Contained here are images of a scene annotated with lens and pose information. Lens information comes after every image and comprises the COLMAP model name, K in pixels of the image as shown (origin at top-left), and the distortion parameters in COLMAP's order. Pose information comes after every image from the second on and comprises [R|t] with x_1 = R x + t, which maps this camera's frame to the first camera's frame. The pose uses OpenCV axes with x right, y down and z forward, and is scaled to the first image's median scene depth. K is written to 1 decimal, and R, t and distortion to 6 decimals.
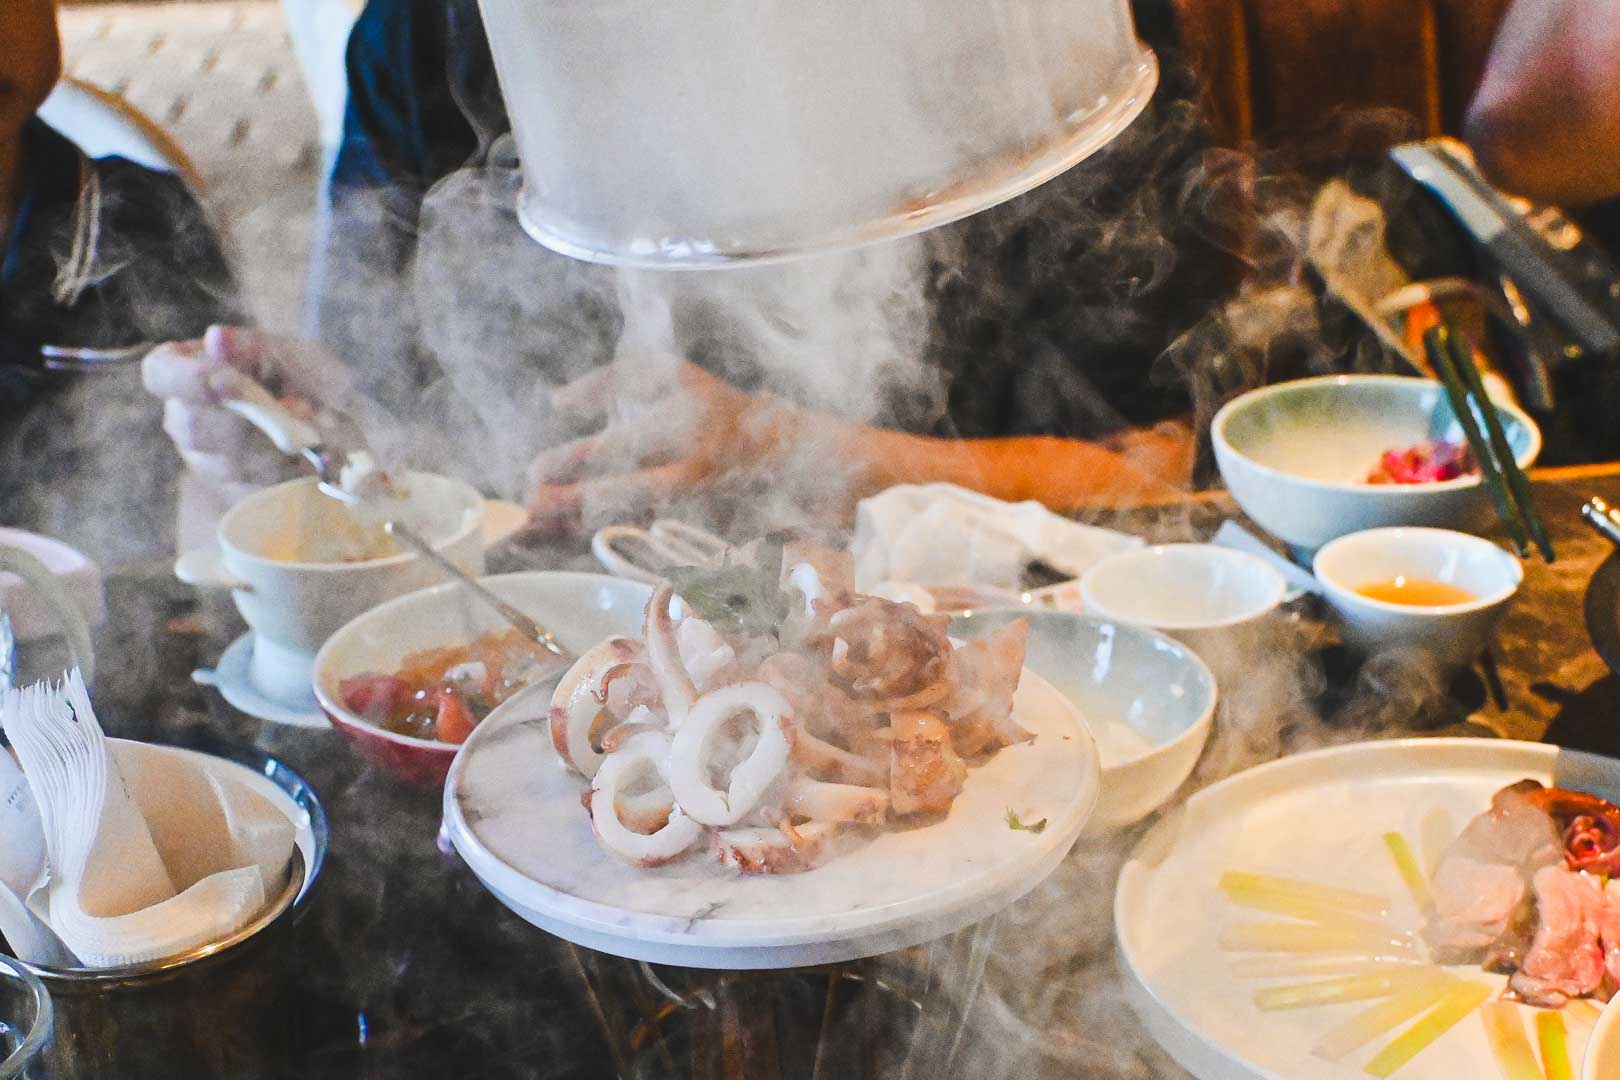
lens RADIAL K [[1720.6, 0, 808.4], [0, 1720.6, 542.2], [0, 0, 1]] dist [-0.004274, 0.000000]
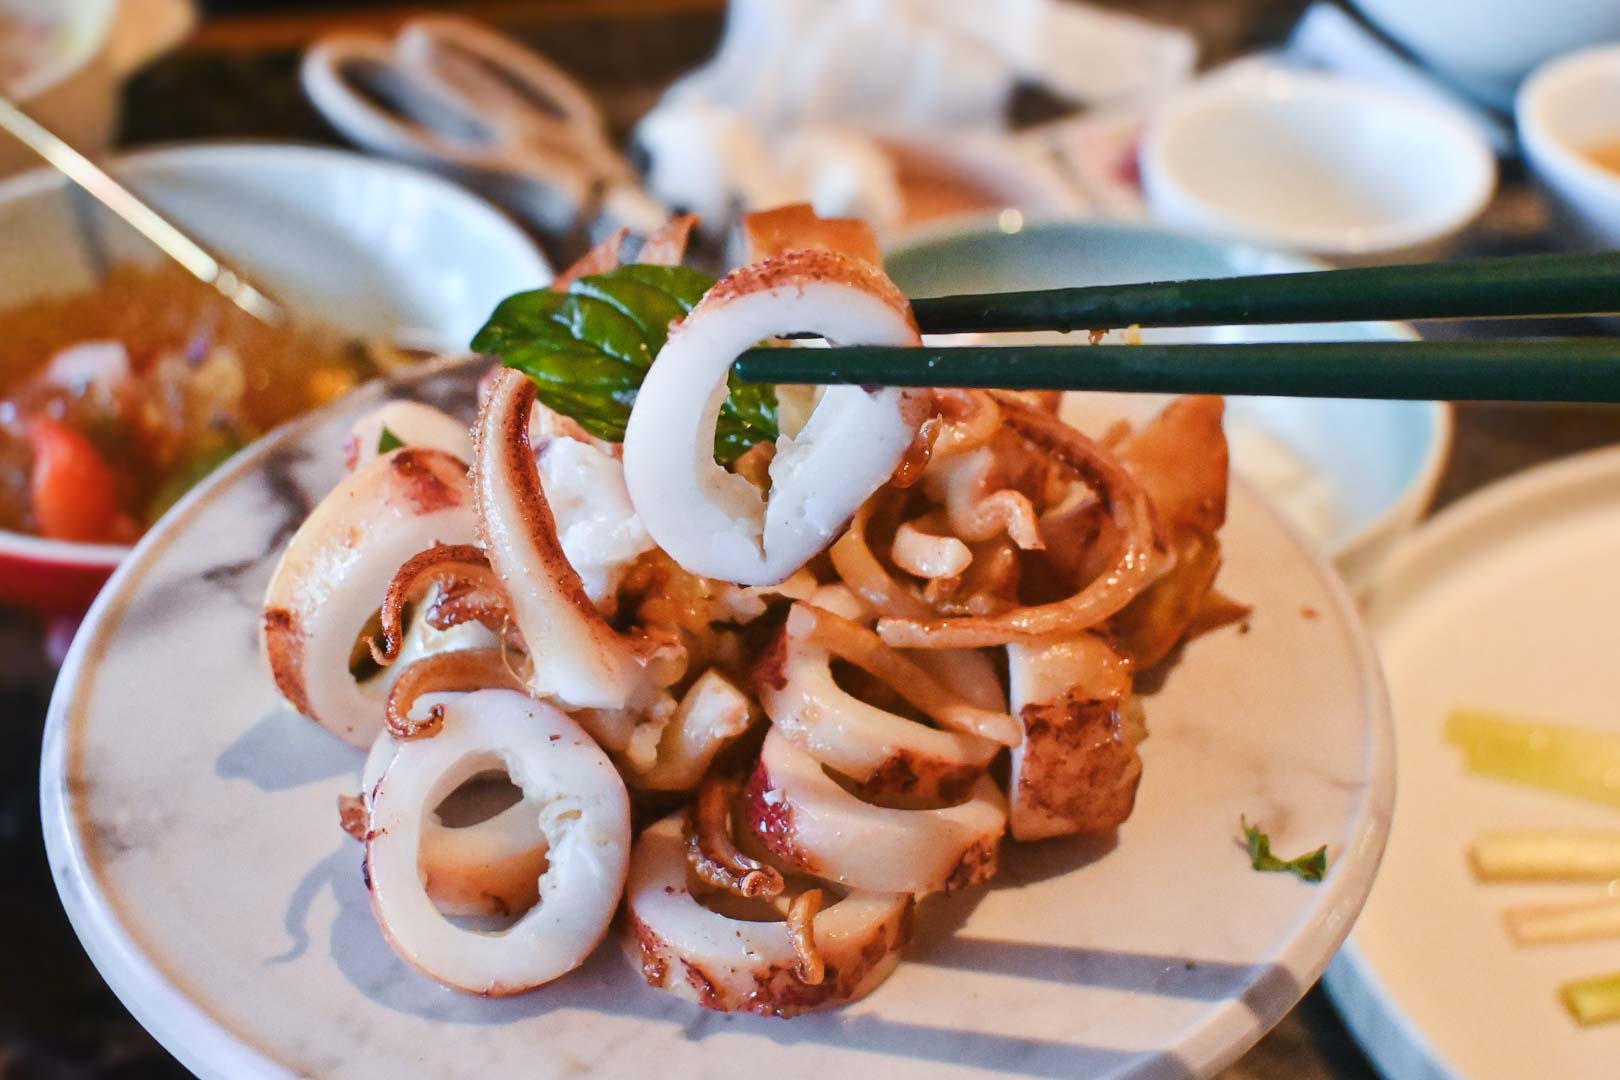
lens RADIAL K [[2357.8, 0, 812.2], [0, 2357.8, 536.3], [0, 0, 1]] dist [0.076475, 0.000000]
pose [[0.996378, -0.015236, 0.083664, -0.058841], [-0.004433, 0.973178, 0.230012, -0.074580], [-0.084924, -0.229550, 0.969585, 0.393588]]
